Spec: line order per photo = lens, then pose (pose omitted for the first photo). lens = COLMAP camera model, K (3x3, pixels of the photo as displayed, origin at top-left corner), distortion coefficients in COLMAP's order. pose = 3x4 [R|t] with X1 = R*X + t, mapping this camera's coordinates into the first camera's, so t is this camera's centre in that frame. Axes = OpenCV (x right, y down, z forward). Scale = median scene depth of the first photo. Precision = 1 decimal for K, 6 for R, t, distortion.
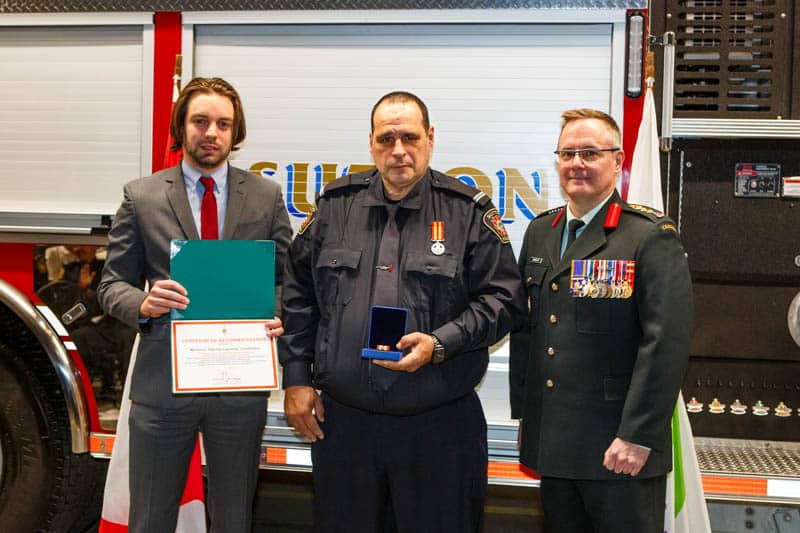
lens RADIAL K [[986.3, 0, 404.5], [0, 986.3, 252.0], [0, 0, 1]] dist [-0.037659, 0.000000]
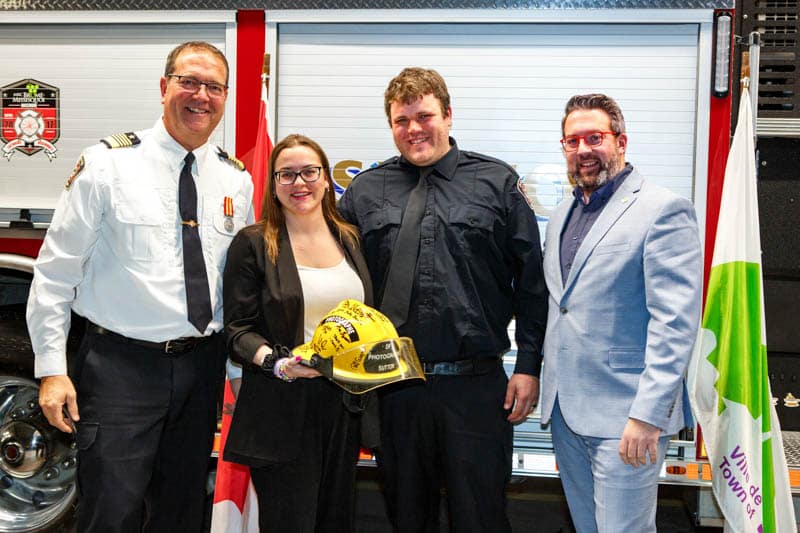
lens RADIAL K [[958.0, 0, 401.7], [0, 958.0, 263.3], [0, 0, 1]] dist [-0.024870, 0.000000]
pose [[0.999869, -0.001667, 0.016086, -0.106953], [0.001370, 0.999829, 0.018437, -0.004588], [-0.016114, -0.018412, 0.999701, 0.020588]]
